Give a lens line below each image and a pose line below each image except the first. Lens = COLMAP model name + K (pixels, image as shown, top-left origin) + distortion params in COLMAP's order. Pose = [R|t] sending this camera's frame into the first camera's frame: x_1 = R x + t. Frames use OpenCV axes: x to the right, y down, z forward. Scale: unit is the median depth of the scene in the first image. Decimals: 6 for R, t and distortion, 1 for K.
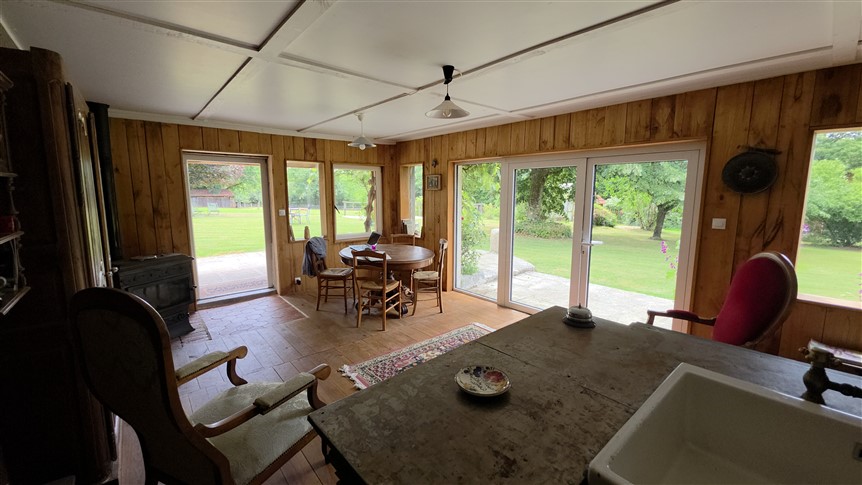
lens RADIAL K [[343.0, 0, 431.3], [0, 343.0, 244.1], [0, 0, 1]] dist [0.000607, -0.003773]
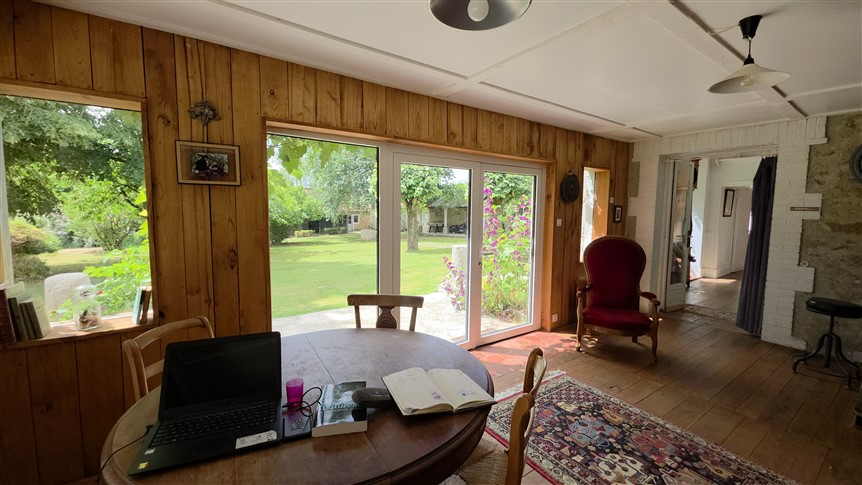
lens RADIAL K [[343.0, 0, 425.1], [0, 343.0, 237.7], [0, 0, 1]] dist [0.000607, -0.003773]
pose [[0.114592, -0.083722, 0.989878, -0.518622], [0.141109, 0.987710, 0.067203, -0.136197], [-0.983340, 0.131980, 0.124997, 1.090183]]
